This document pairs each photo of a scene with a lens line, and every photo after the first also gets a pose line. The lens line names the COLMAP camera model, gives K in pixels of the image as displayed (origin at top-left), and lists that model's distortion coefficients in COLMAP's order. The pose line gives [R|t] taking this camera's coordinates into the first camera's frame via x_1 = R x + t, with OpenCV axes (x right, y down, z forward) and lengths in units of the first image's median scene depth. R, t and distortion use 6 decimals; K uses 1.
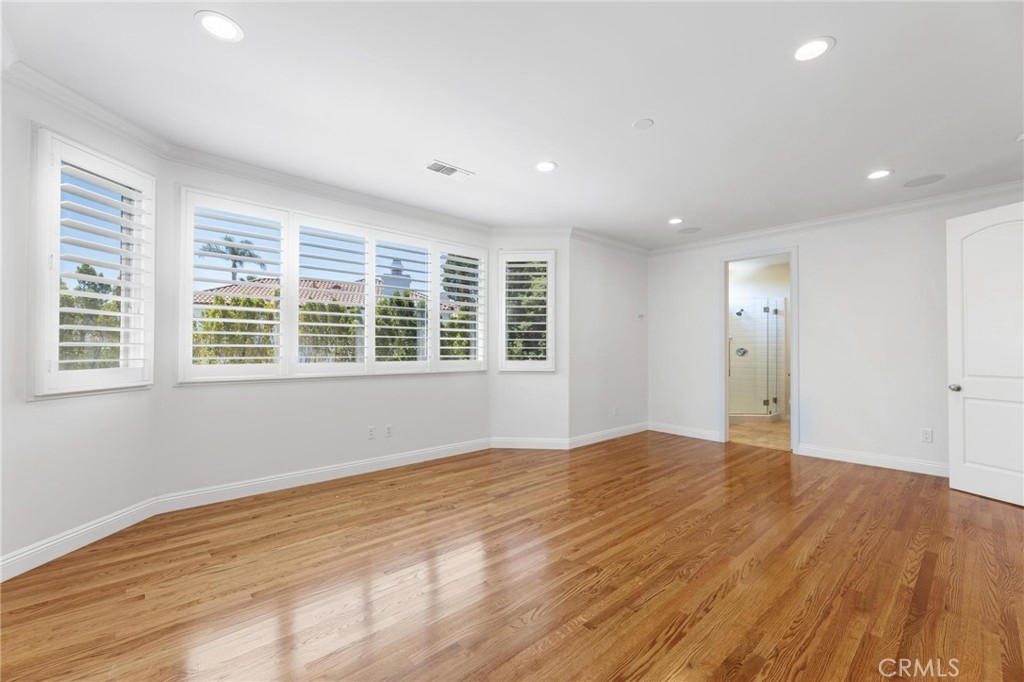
lens RADIAL K [[419.8, 0, 506.6], [0, 419.8, 344.2], [0, 0, 1]] dist [-0.006791, -0.000598]
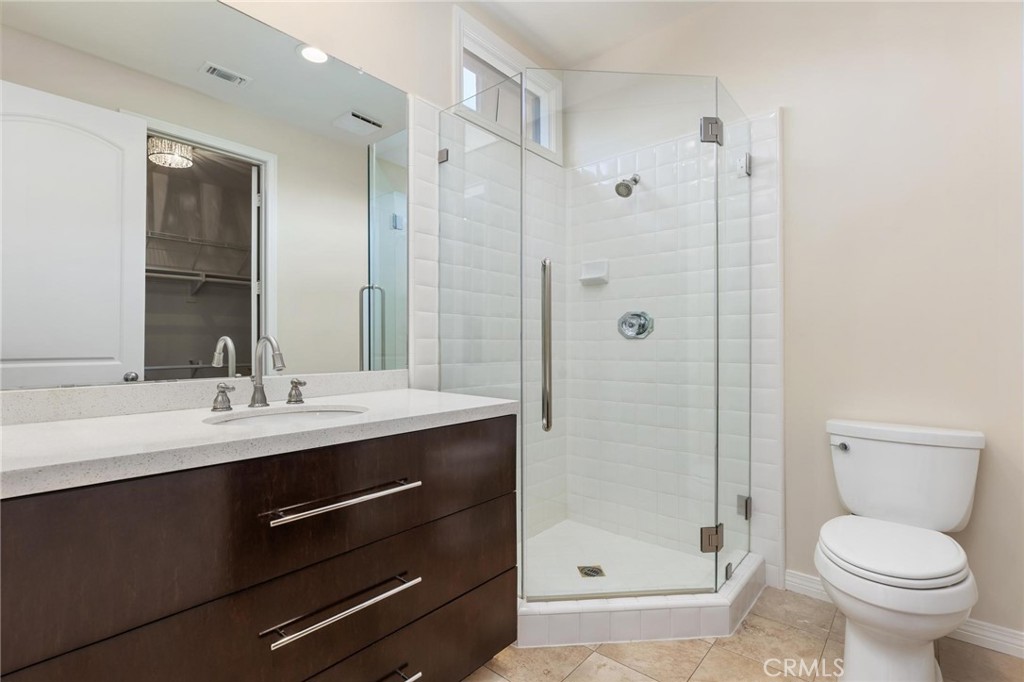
lens RADIAL K [[484.3, 0, 510.4], [0, 484.3, 341.7], [0, 0, 1]] dist [0.001266, 0.000064]
pose [[0.990541, -0.005638, 0.137103, 0.444179], [0.004797, 0.999968, 0.006467, 0.028035], [-0.137135, -0.005748, 0.990536, 0.703408]]
